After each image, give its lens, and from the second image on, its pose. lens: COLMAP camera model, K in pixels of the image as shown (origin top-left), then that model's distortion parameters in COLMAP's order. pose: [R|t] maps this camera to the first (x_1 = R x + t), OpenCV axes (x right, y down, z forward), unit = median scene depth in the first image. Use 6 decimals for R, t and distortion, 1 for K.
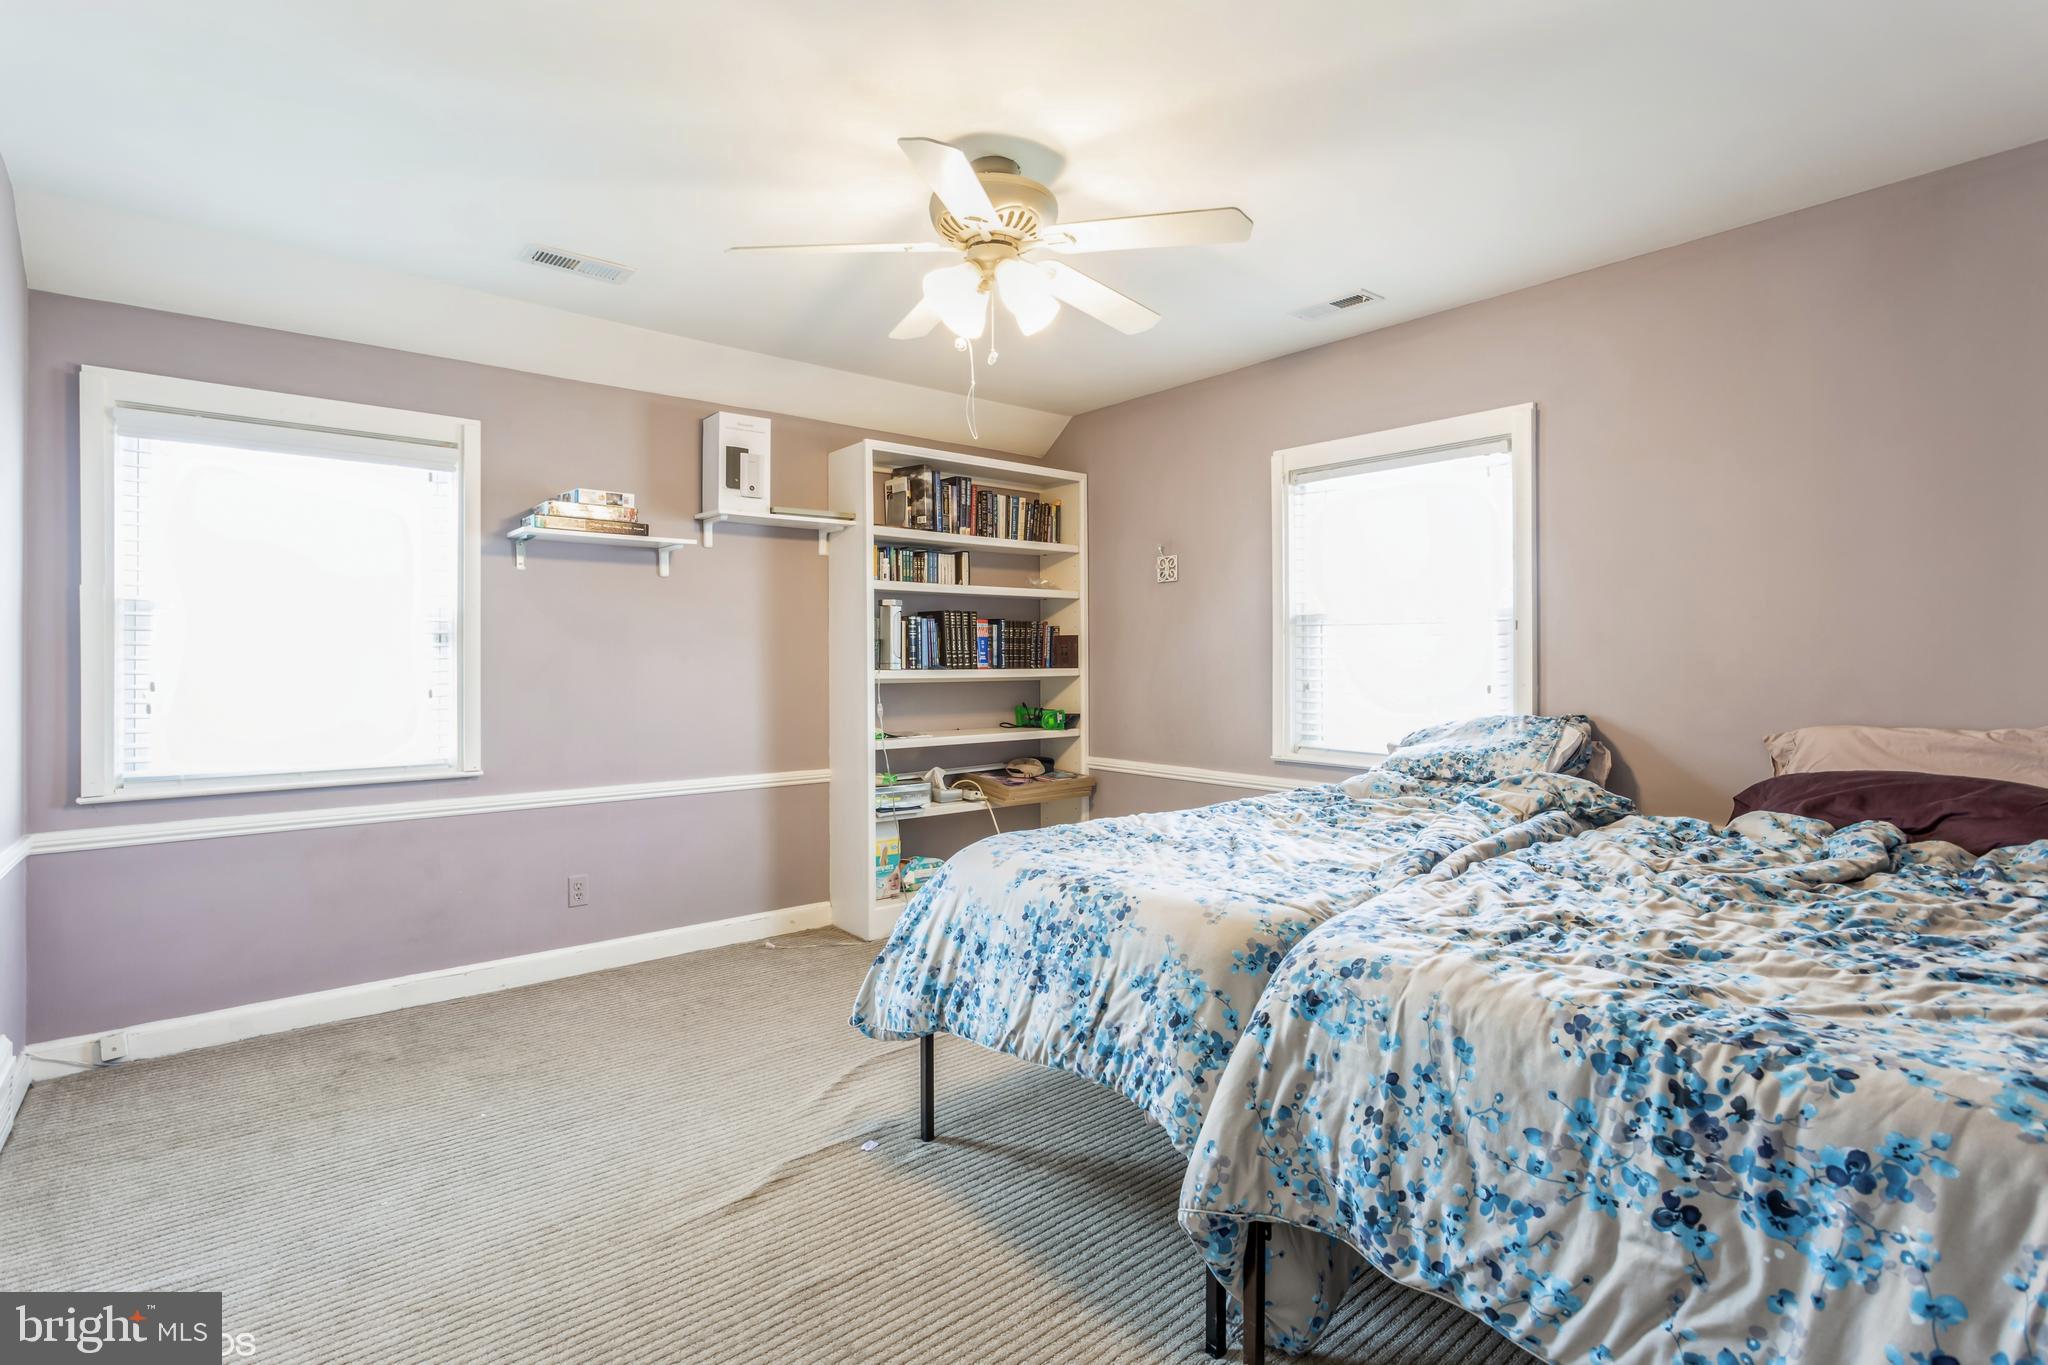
lens RADIAL K [[976.3, 0, 1024.4], [0, 976.3, 667.8], [0, 0, 1]] dist [-0.001719, 0.000593]
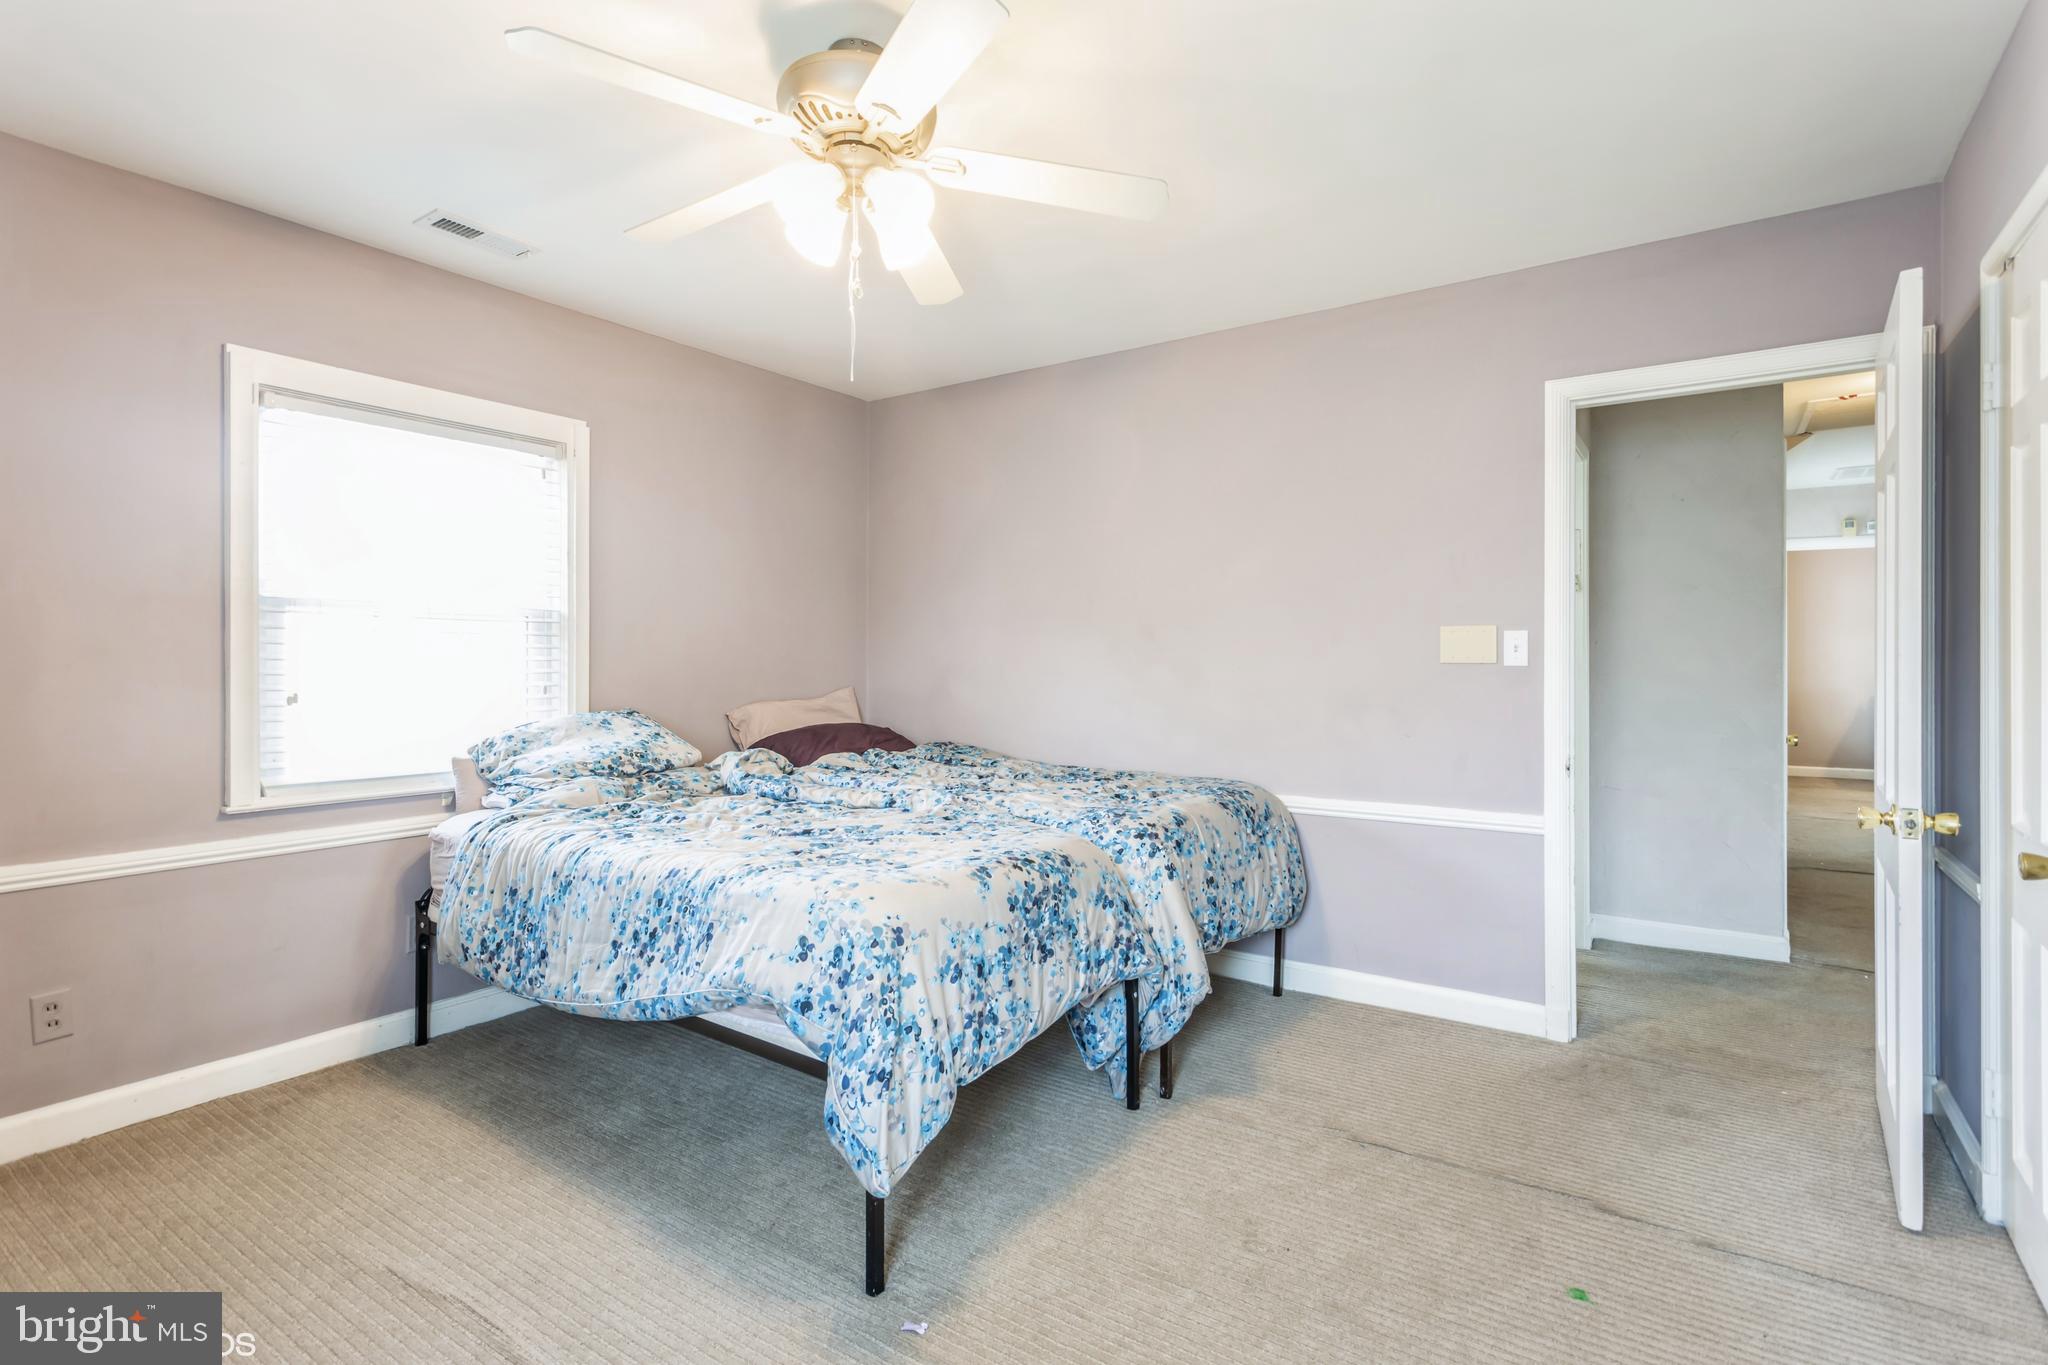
lens RADIAL K [[976.3, 0, 1031.2], [0, 976.3, 667.1], [0, 0, 1]] dist [-0.001719, 0.000593]
pose [[-0.262976, -0.003742, 0.964795, -0.972254], [0.009400, 0.999935, 0.006441, -0.005091], [-0.964757, 0.010763, -0.262924, 1.218736]]
